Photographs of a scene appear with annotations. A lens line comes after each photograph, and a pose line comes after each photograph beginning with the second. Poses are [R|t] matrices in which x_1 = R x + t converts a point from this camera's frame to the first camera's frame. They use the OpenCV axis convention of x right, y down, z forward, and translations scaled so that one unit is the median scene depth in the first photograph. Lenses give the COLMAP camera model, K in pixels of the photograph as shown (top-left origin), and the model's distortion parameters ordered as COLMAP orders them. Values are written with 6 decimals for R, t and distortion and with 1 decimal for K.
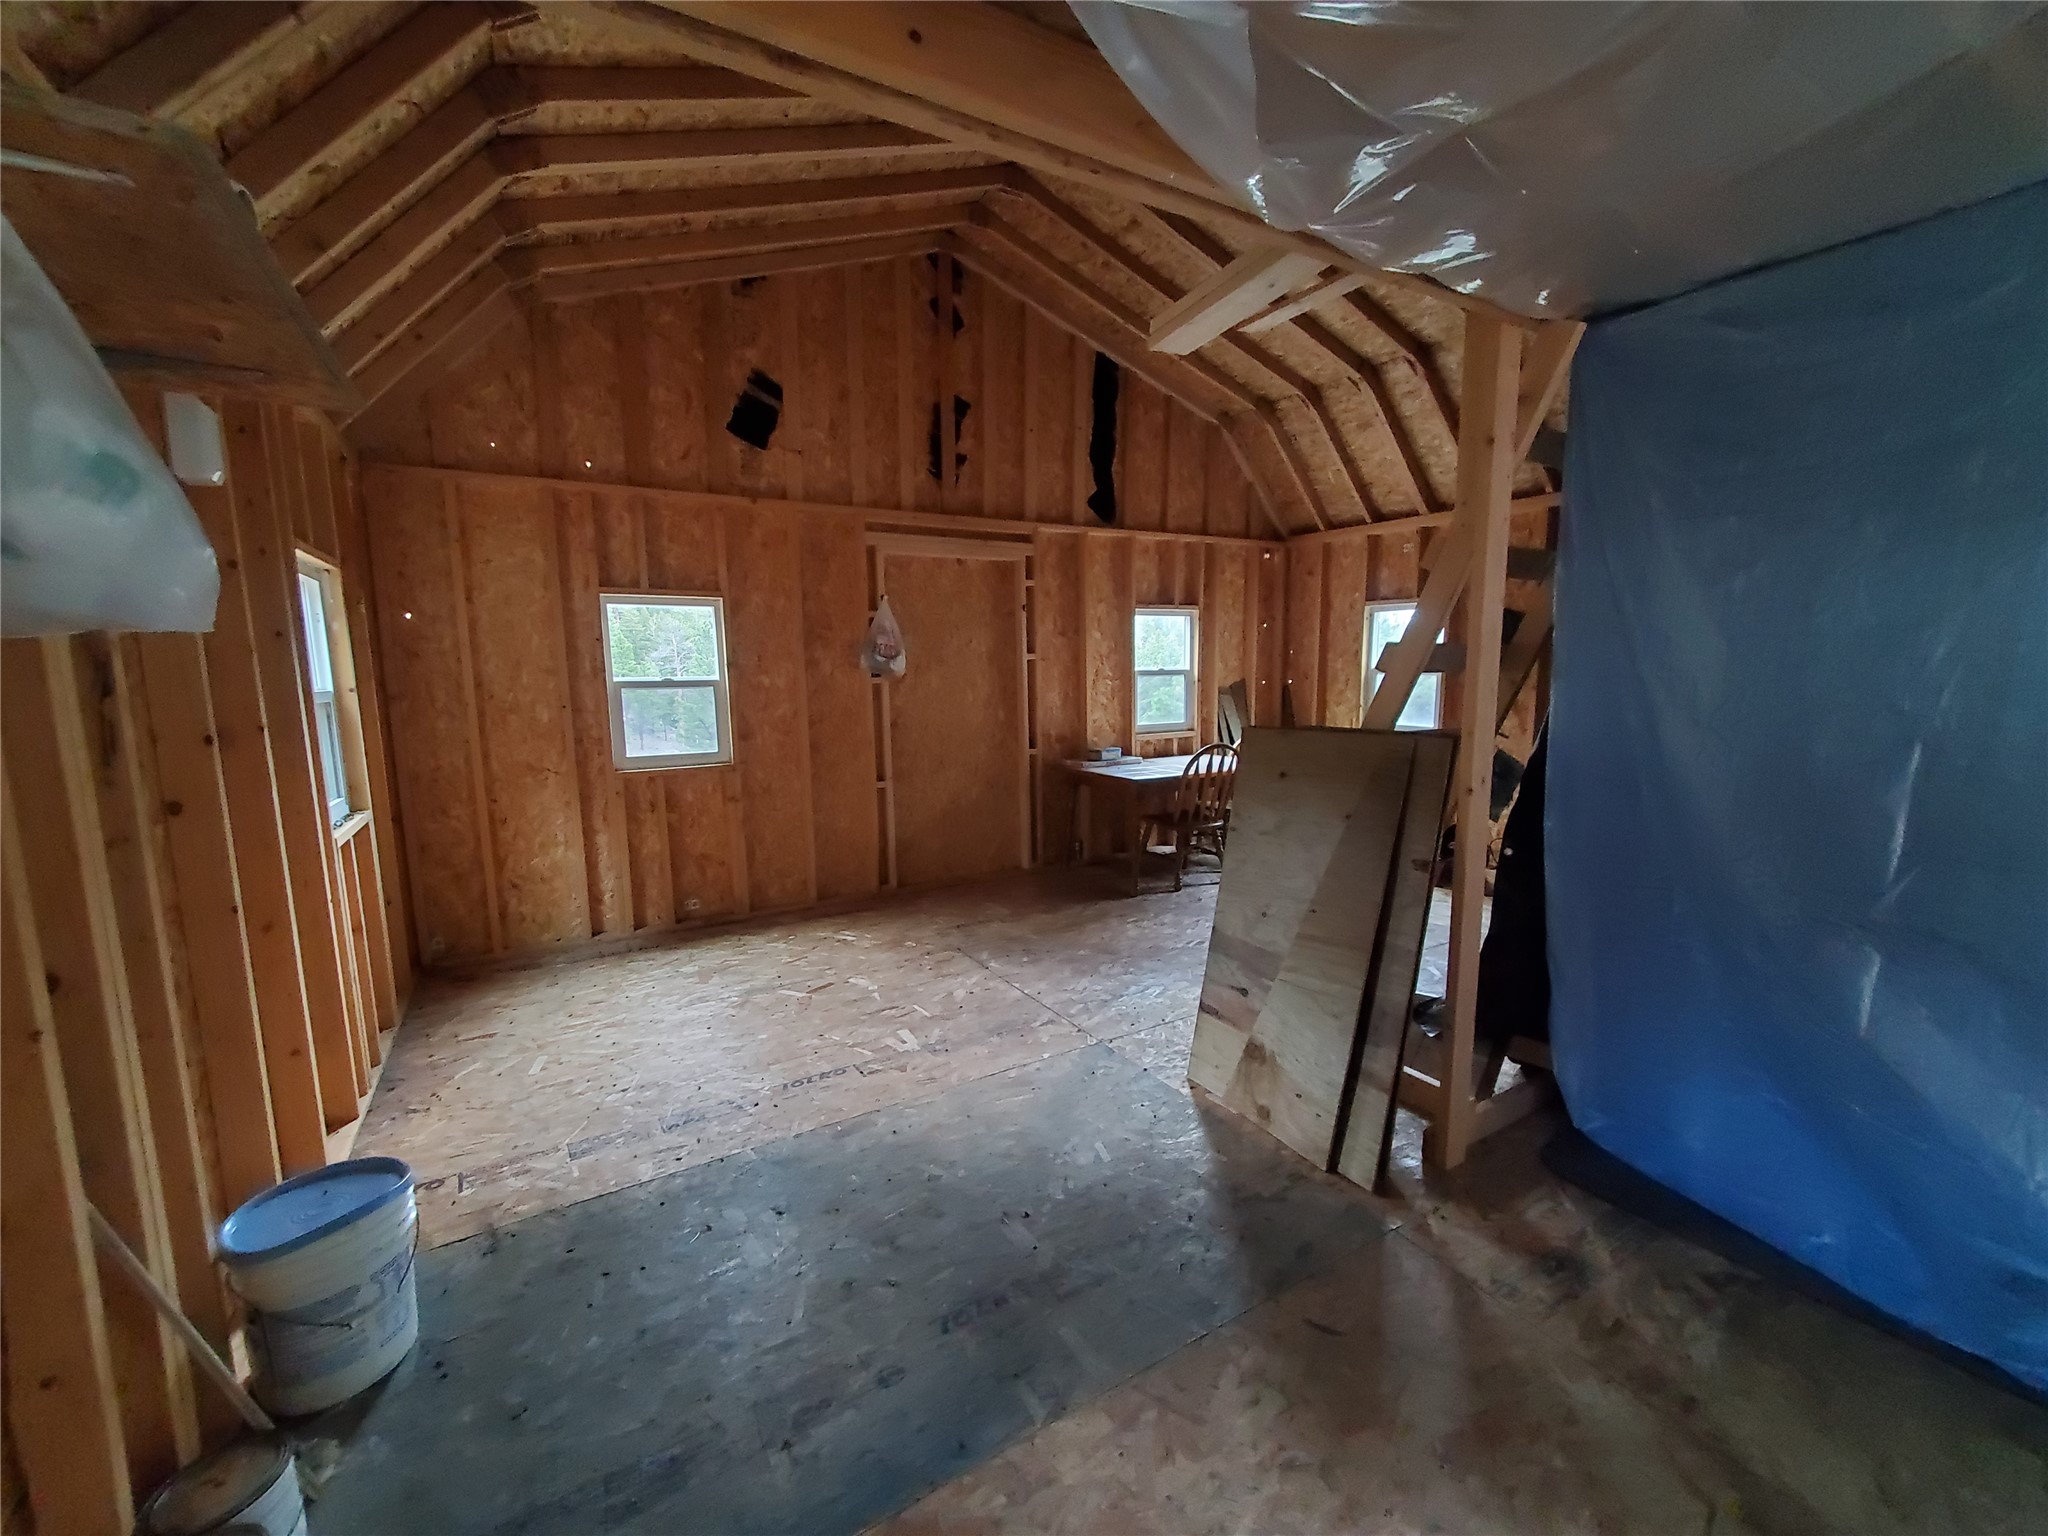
lens RADIAL K [[824.7, 0, 1026.4], [0, 824.7, 771.6], [0, 0, 1]] dist [0.009078, 0.000250]
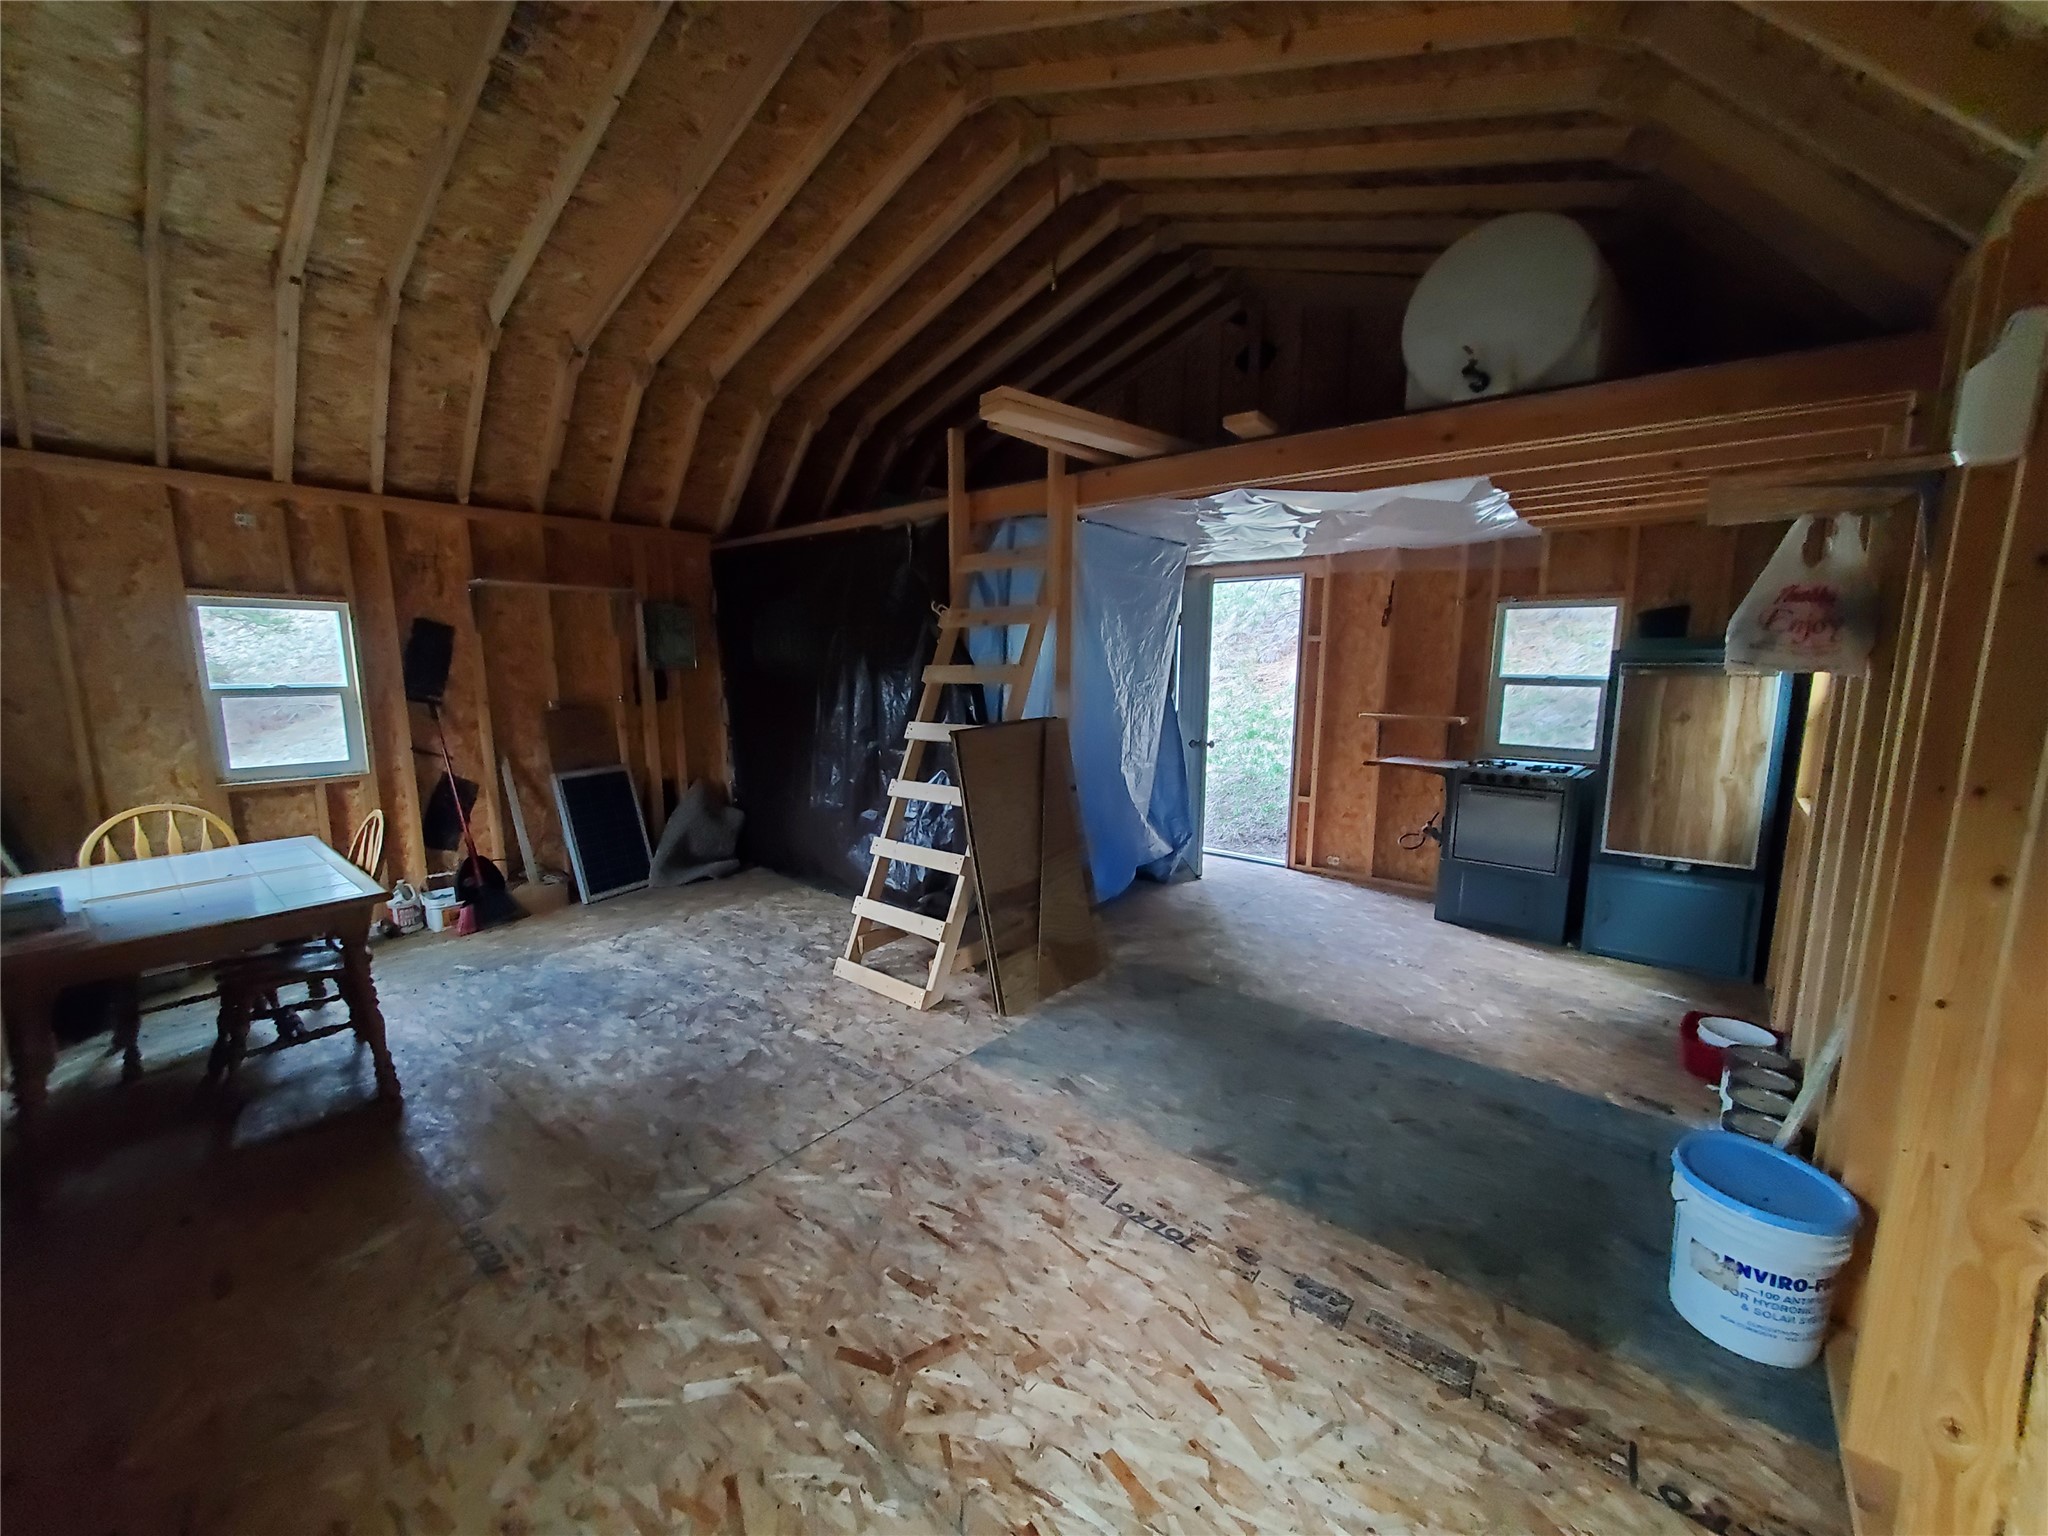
lens RADIAL K [[824.7, 0, 1026.0], [0, 824.7, 777.8], [0, 0, 1]] dist [0.009078, 0.000250]
pose [[-0.337007, -0.133291, 0.932019, -0.748710], [0.130260, 0.973807, 0.186368, -0.156384], [-0.932448, 0.184212, -0.310817, 1.095247]]
